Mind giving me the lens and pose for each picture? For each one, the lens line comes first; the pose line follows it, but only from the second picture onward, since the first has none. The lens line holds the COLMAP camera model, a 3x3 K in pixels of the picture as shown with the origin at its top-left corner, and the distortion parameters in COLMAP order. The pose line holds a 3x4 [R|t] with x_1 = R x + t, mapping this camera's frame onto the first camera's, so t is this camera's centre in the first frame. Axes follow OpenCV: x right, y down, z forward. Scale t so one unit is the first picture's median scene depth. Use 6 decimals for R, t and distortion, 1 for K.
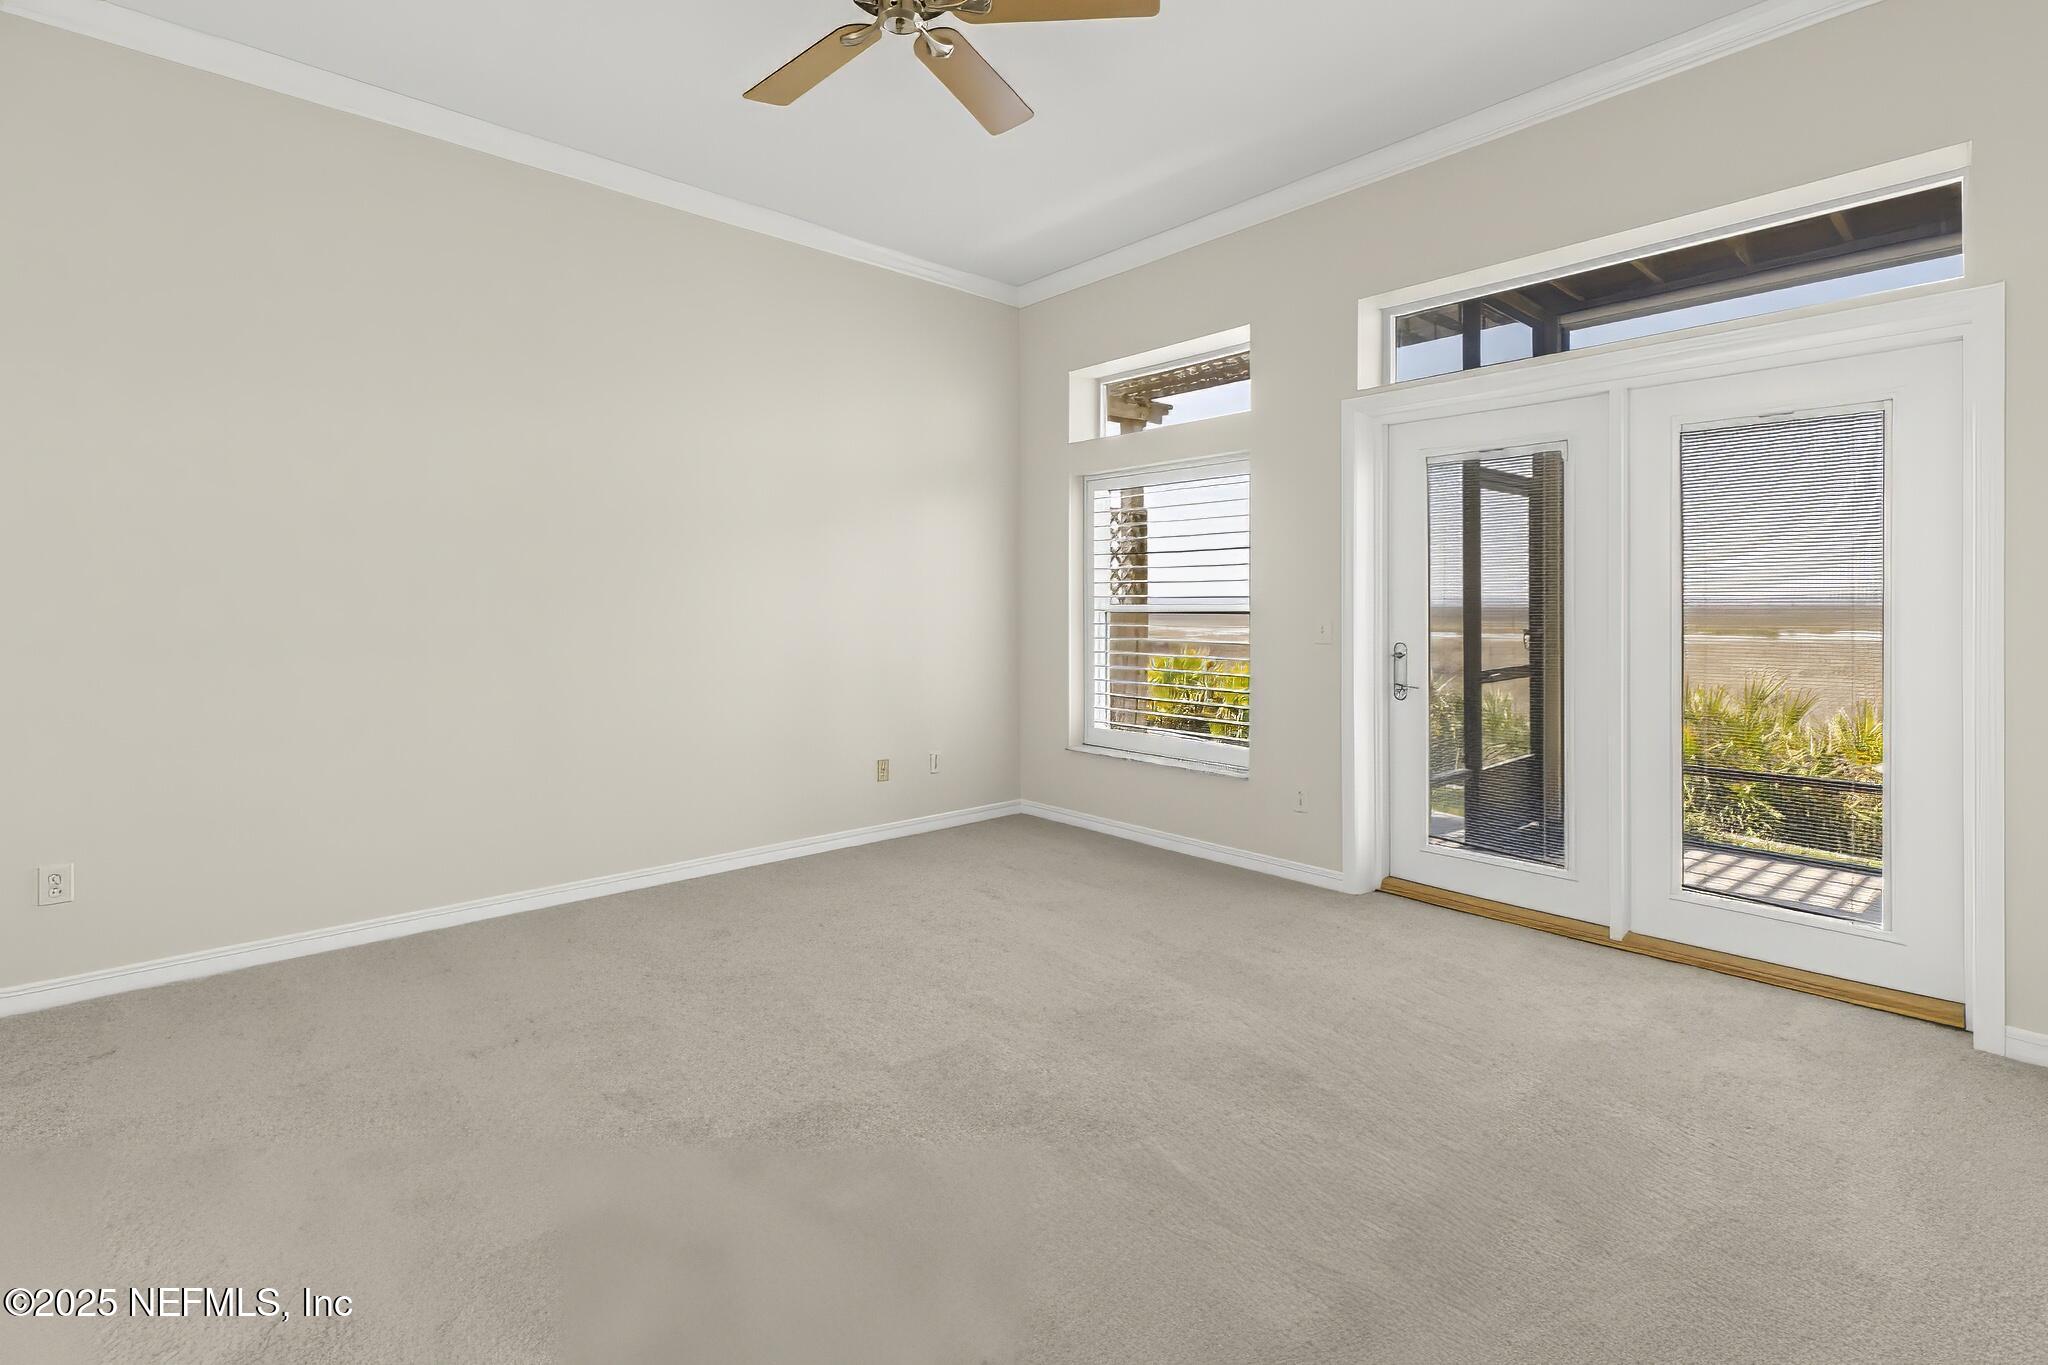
lens RADIAL K [[920.9, 0, 1052.2], [0, 920.9, 612.2], [0, 0, 1]] dist [0.005856, -0.001200]
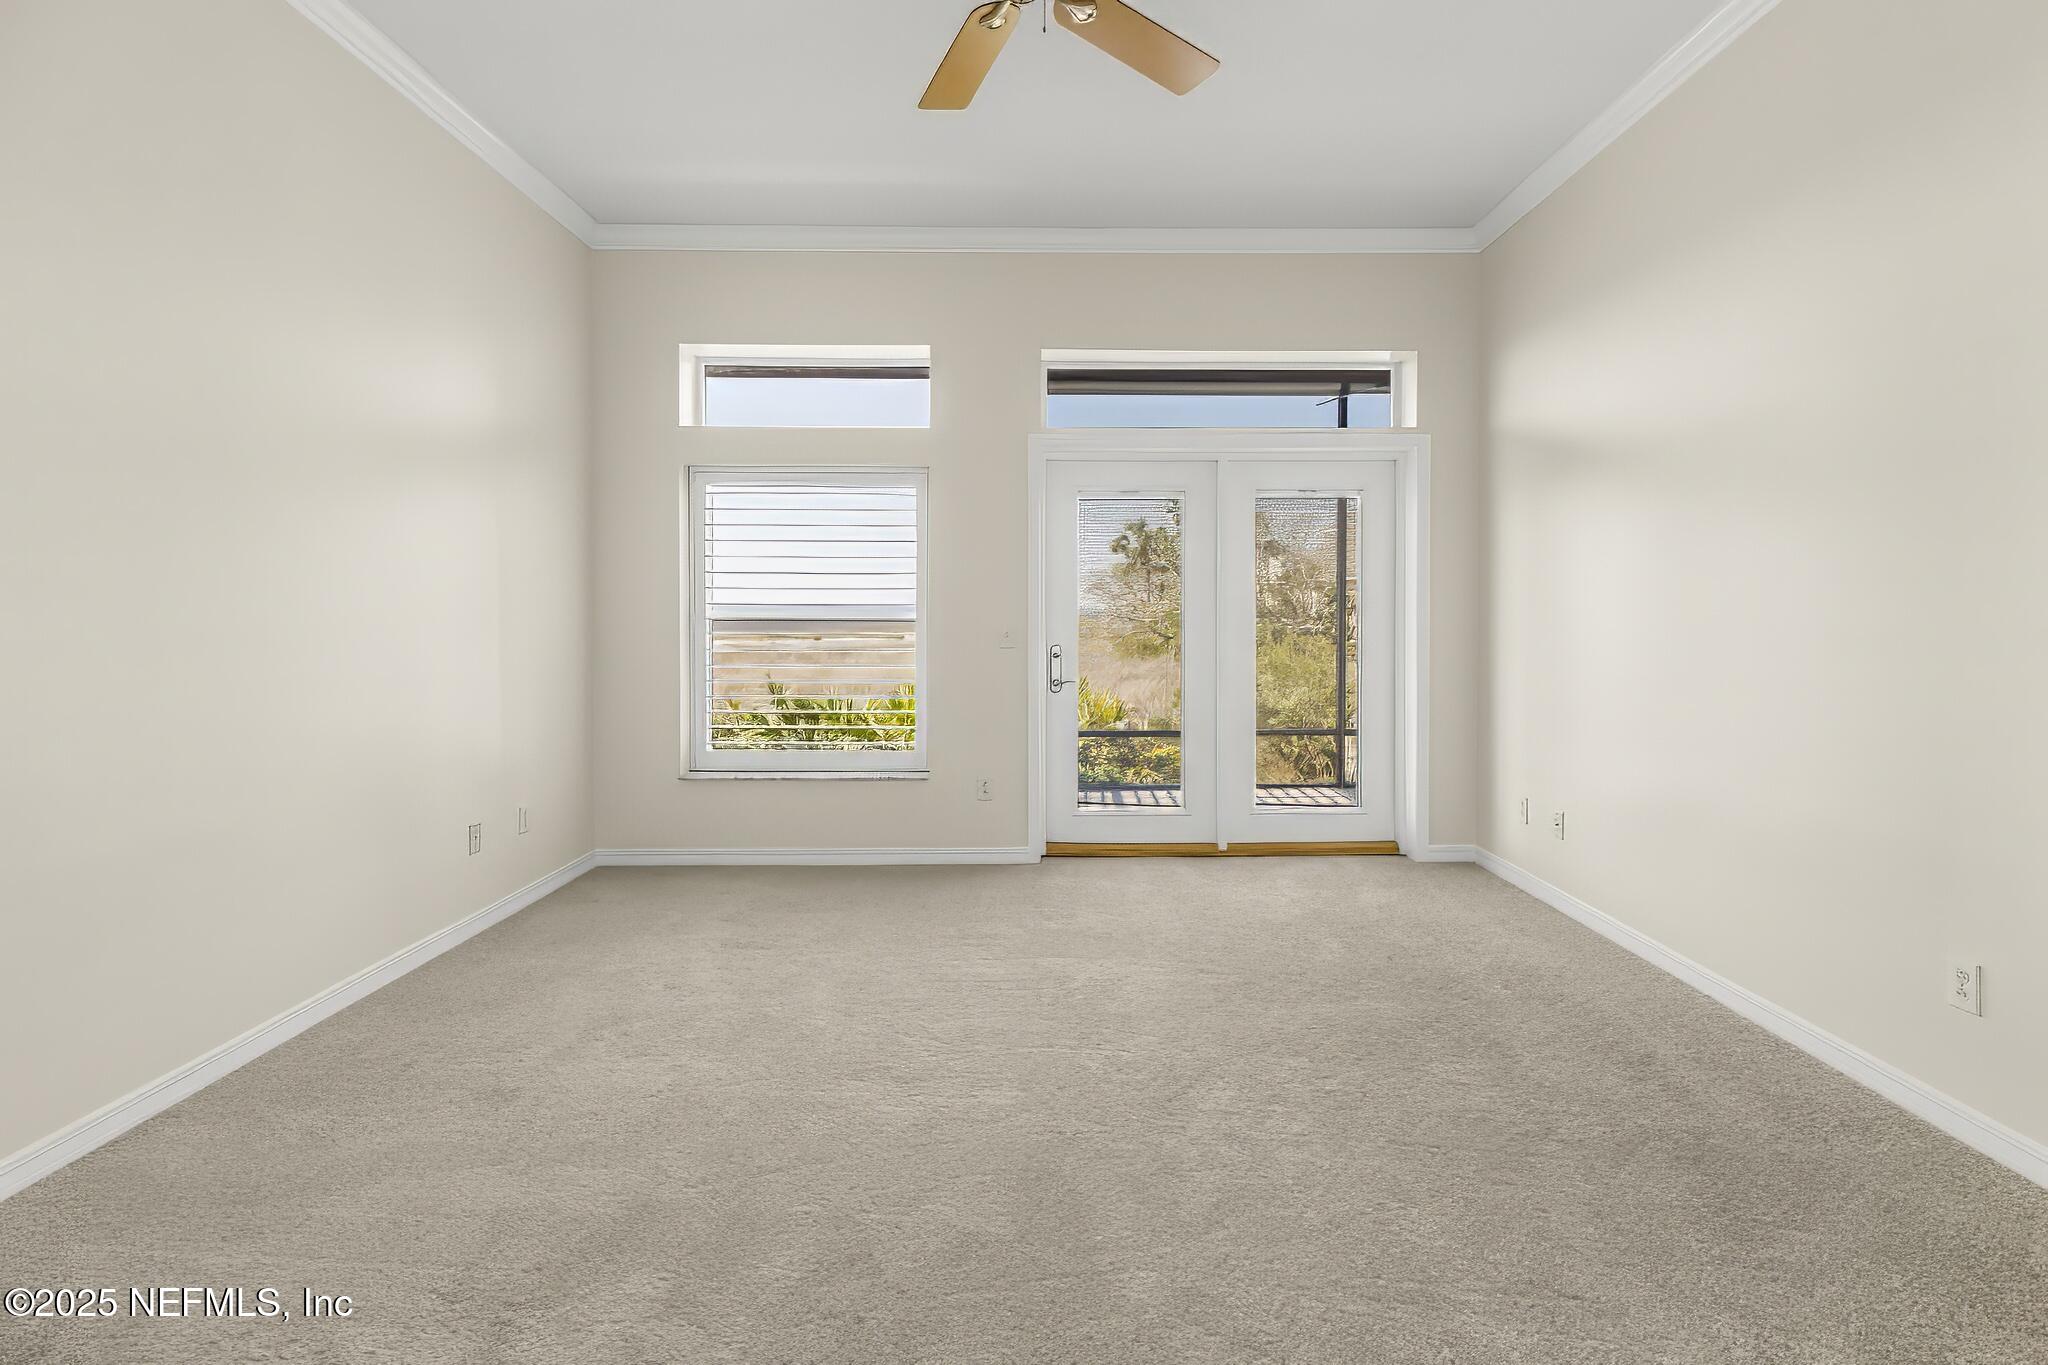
lens RADIAL K [[920.9, 0, 1059.4], [0, 920.9, 625.1], [0, 0, 1]] dist [0.005856, -0.001200]
pose [[0.676770, -0.012235, 0.736093, -0.463305], [0.005235, 0.999917, 0.011807, -0.005976], [-0.736176, -0.004137, 0.676778, 0.180398]]
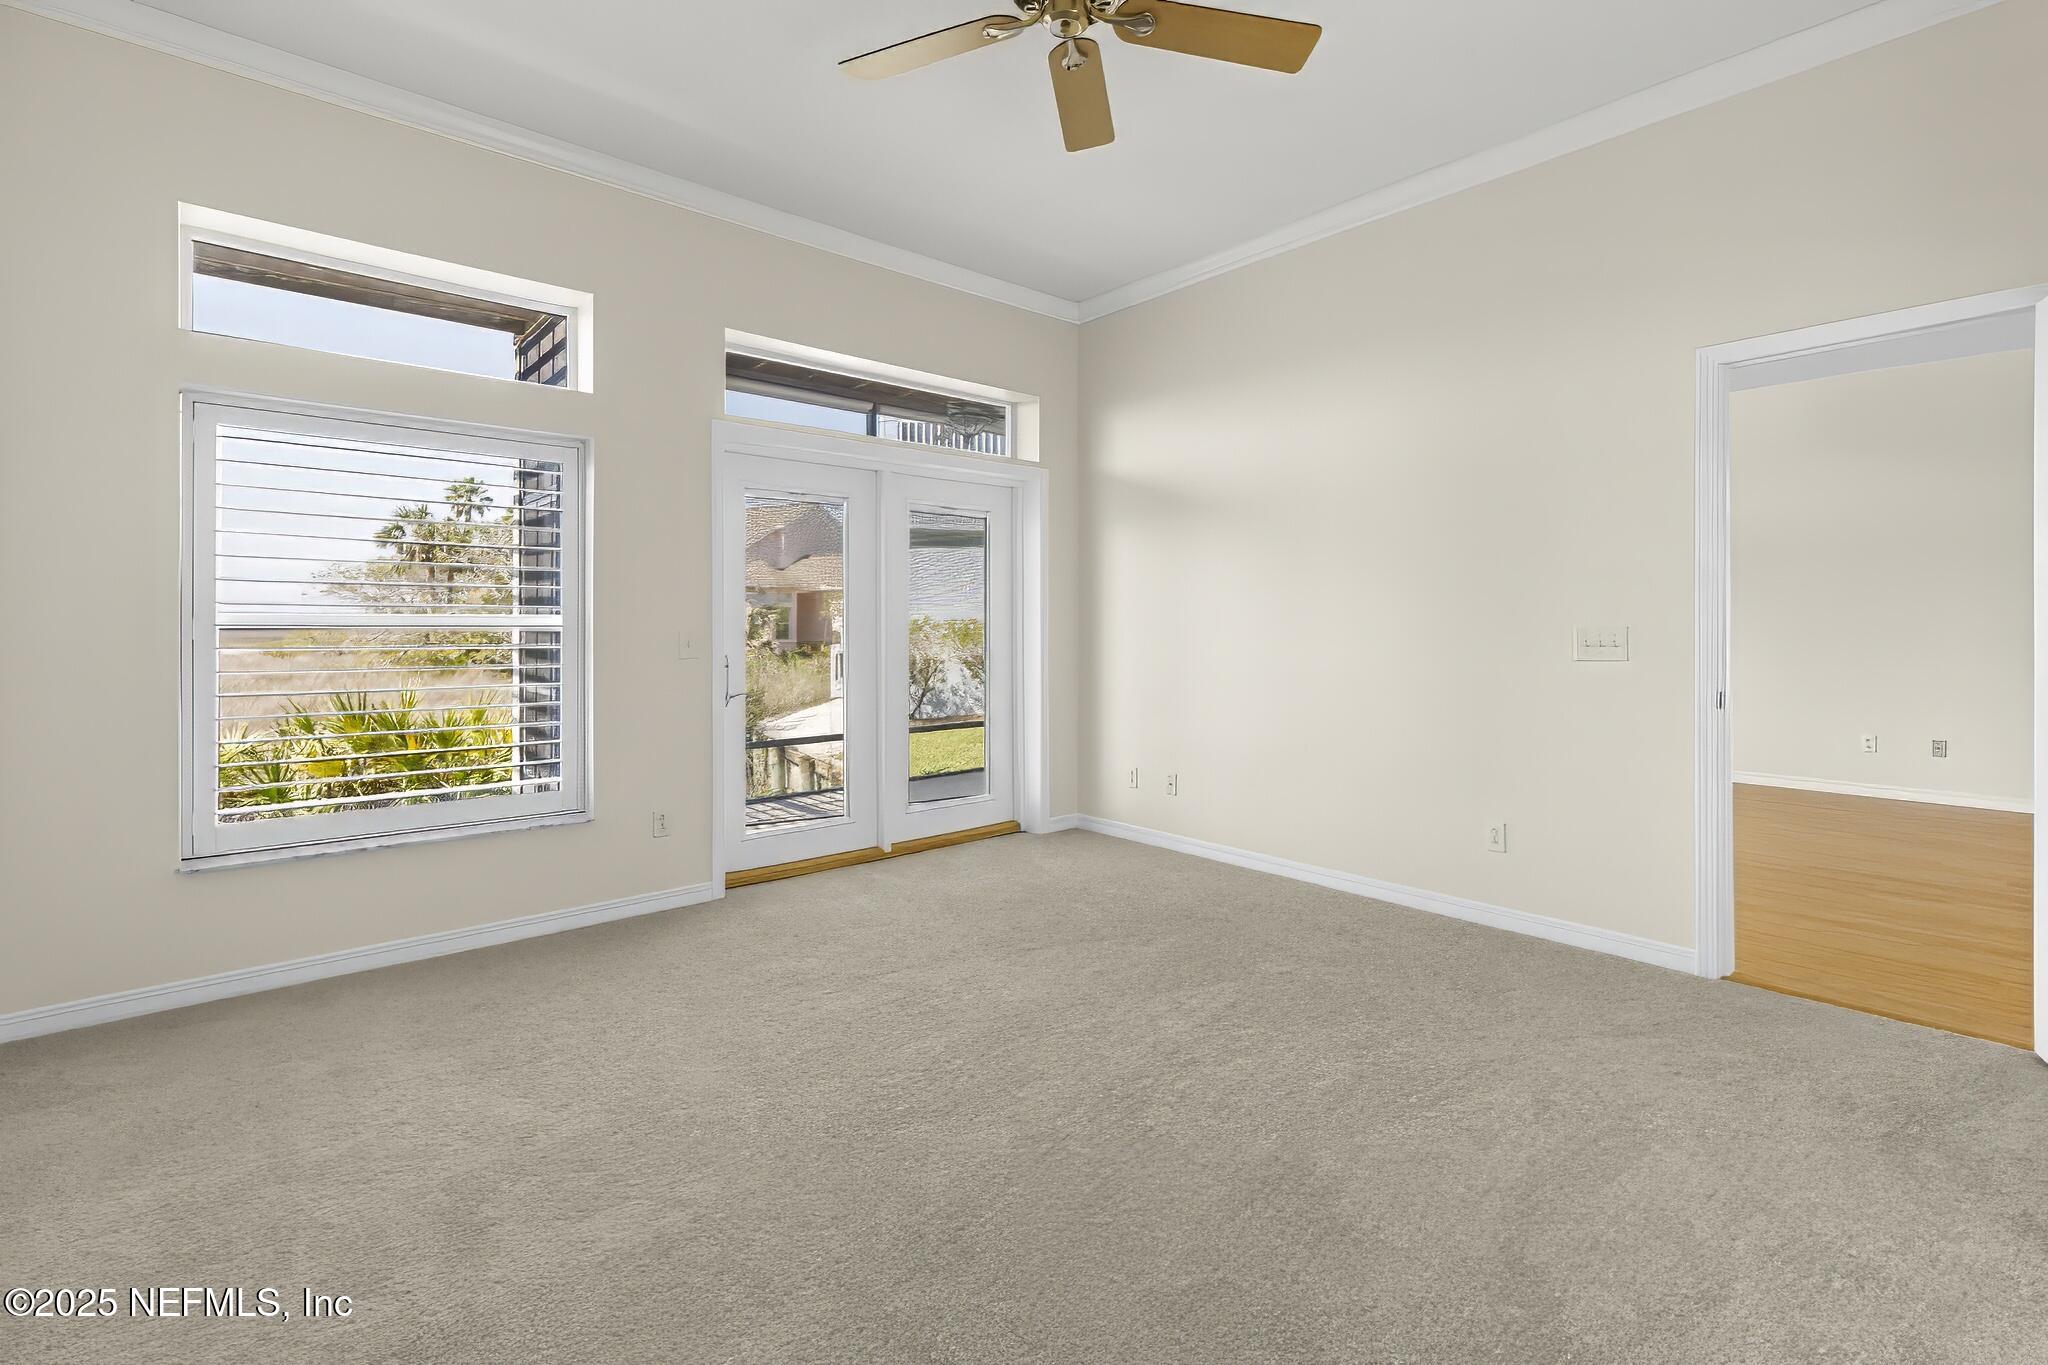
lens RADIAL K [[920.9, 0, 1059.5], [0, 920.9, 621.2], [0, 0, 1]] dist [0.005856, -0.001200]
pose [[0.034947, -0.000397, 0.999389, -0.642991], [0.001613, 0.999999, 0.000341, -0.005003], [-0.999388, 0.001600, 0.034947, 0.537205]]
